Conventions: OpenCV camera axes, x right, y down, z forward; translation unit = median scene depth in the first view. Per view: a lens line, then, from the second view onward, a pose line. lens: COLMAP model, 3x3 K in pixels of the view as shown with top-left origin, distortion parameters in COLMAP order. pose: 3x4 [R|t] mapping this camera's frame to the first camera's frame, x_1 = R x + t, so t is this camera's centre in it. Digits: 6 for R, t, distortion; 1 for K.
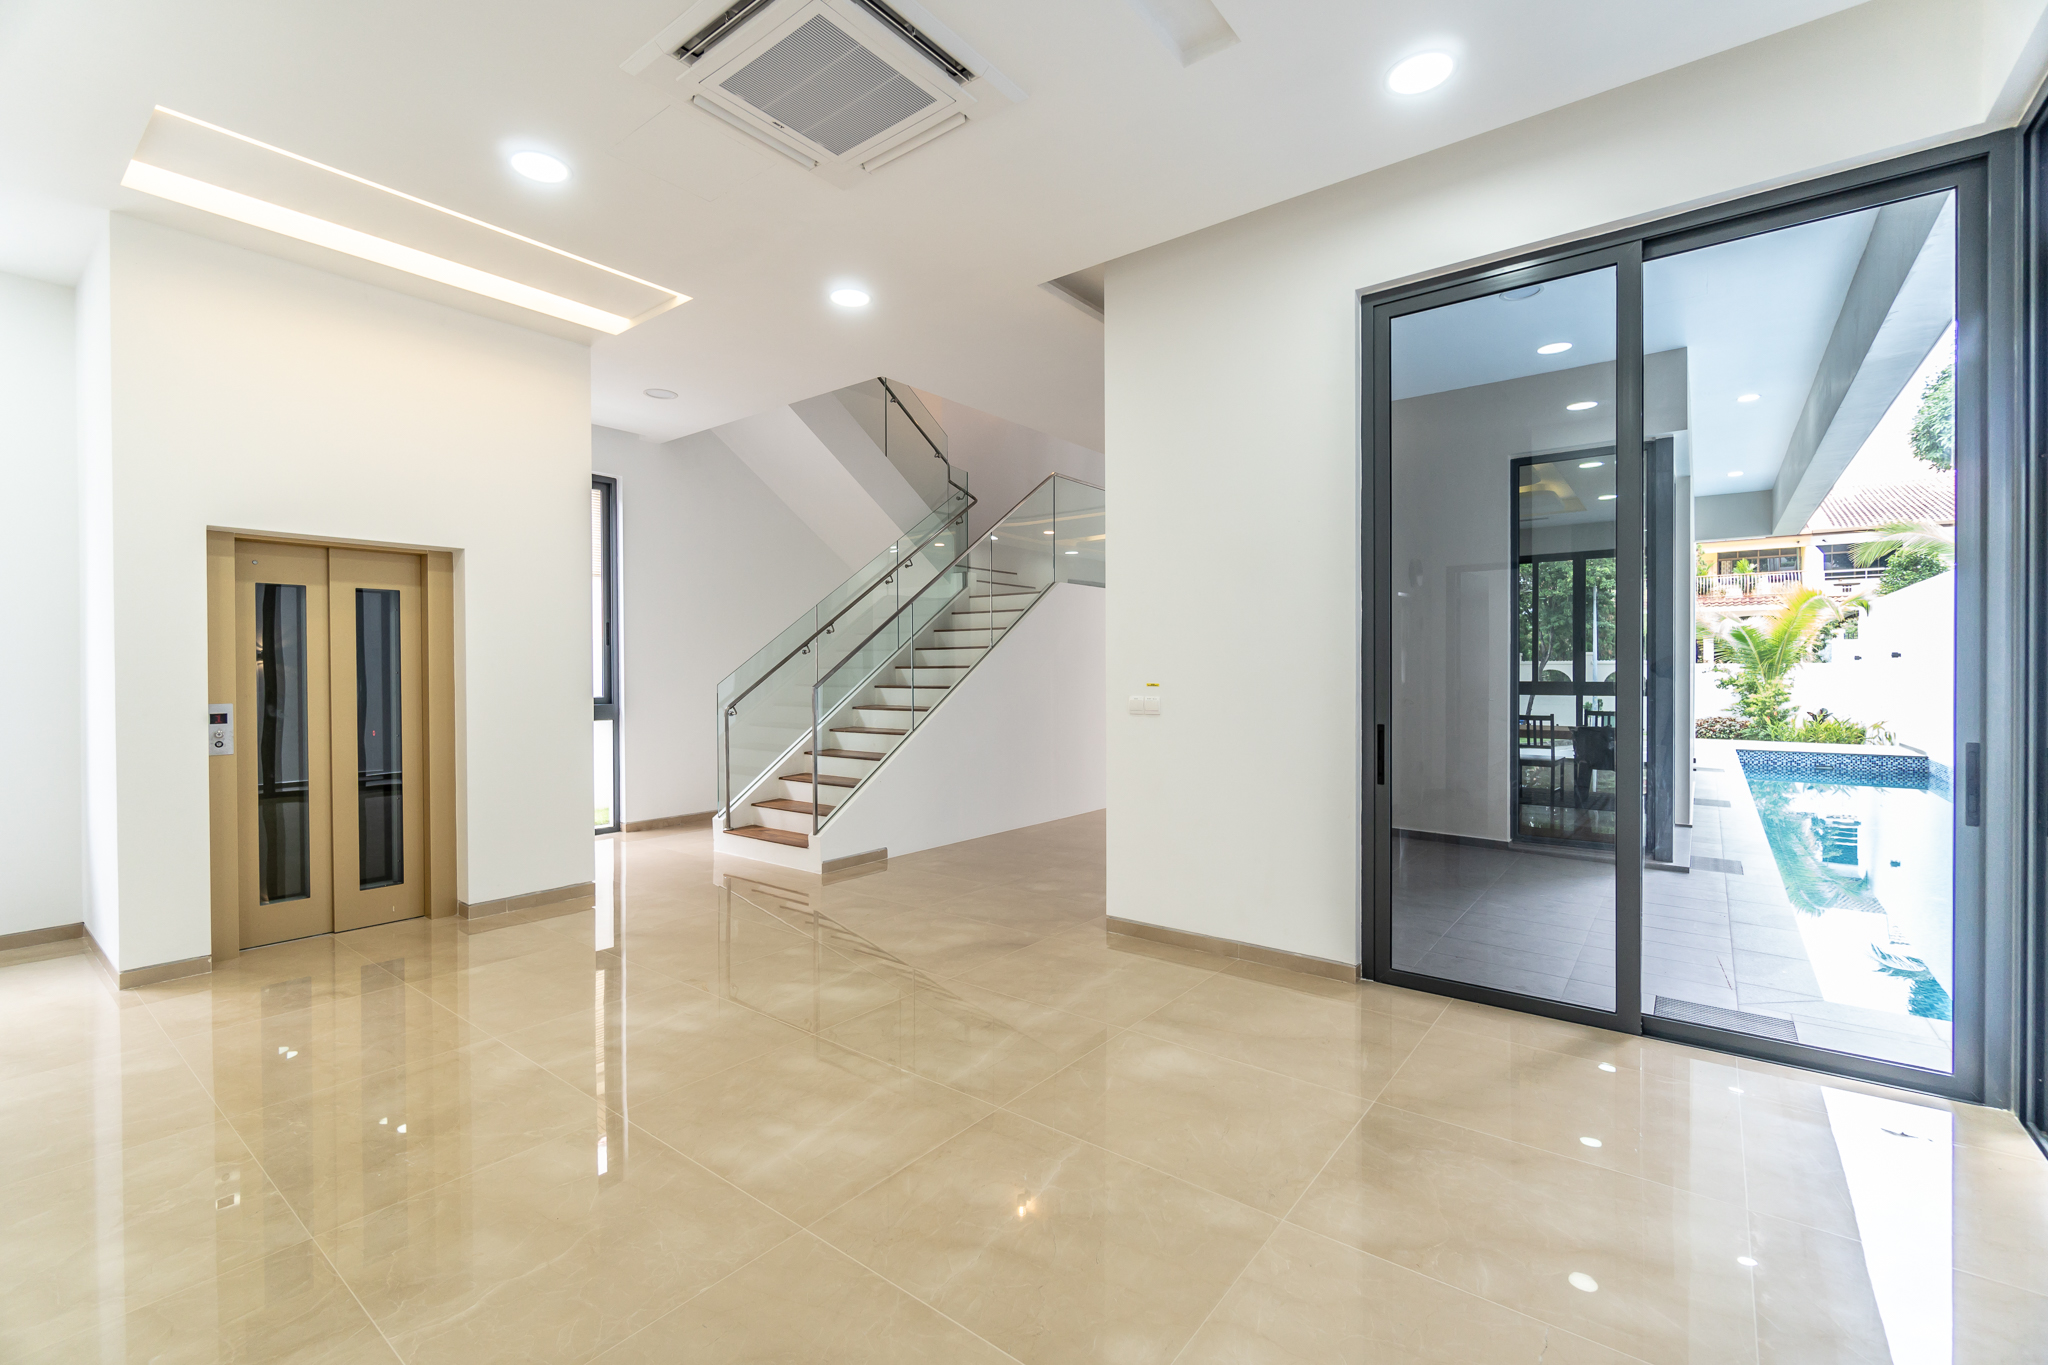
lens RADIAL K [[879.3, 0, 1028.1], [0, 879.3, 676.9], [0, 0, 1]] dist [0.002637, 0.000028]
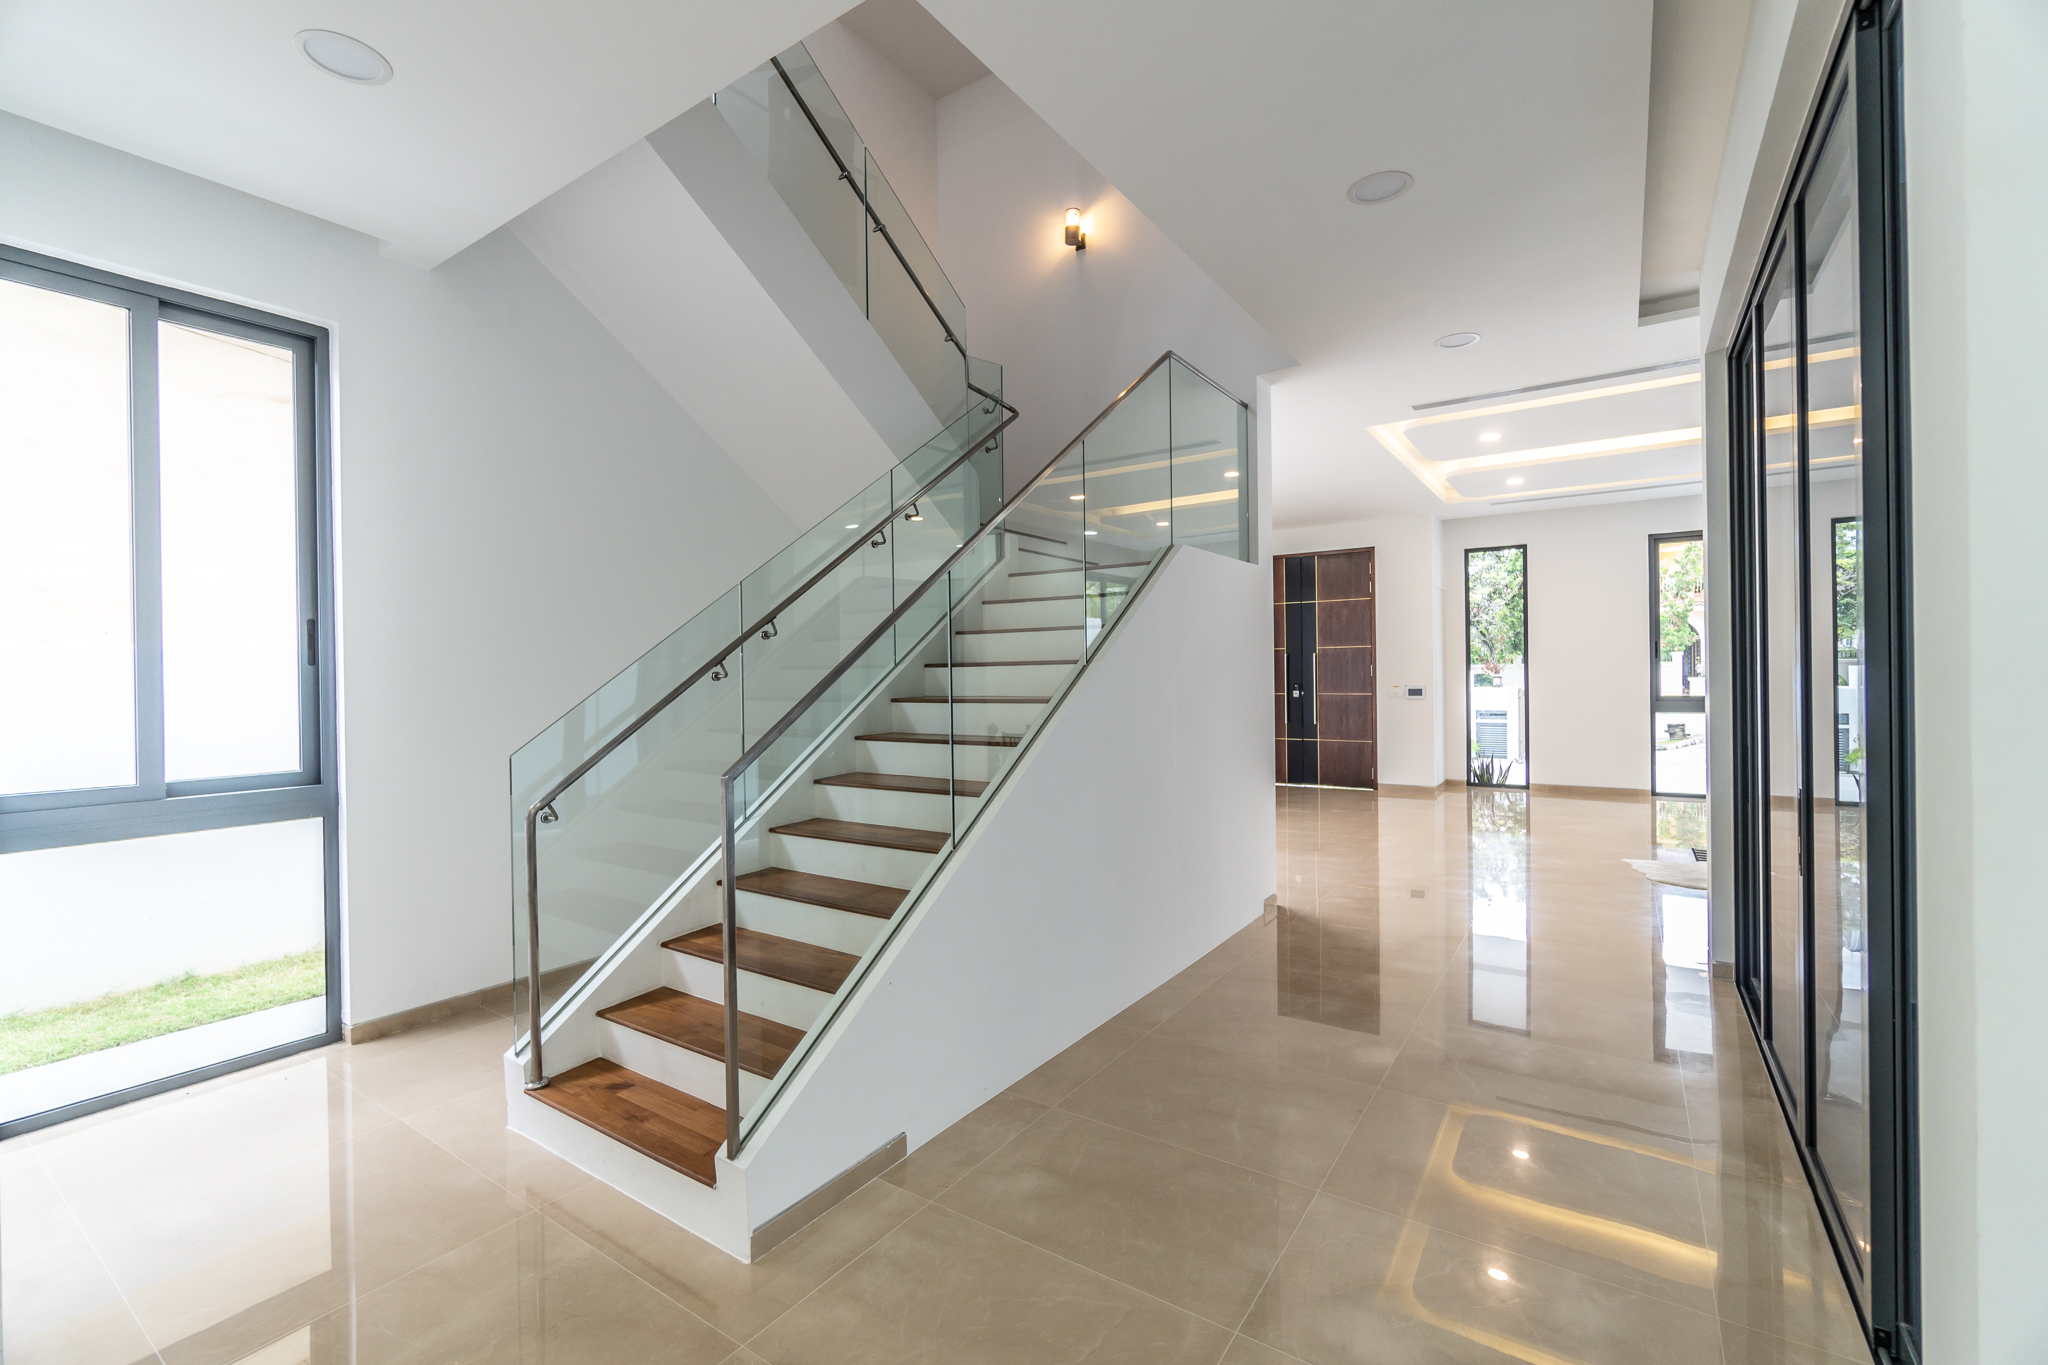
lens RADIAL K [[879.3, 0, 1017.9], [0, 879.3, 680.5], [0, 0, 1]] dist [0.002637, 0.000028]
pose [[0.998578, -0.009487, 0.052458, -0.108469], [0.009768, 0.999939, -0.005108, -0.020850], [-0.052406, 0.005613, 0.998610, 0.485555]]
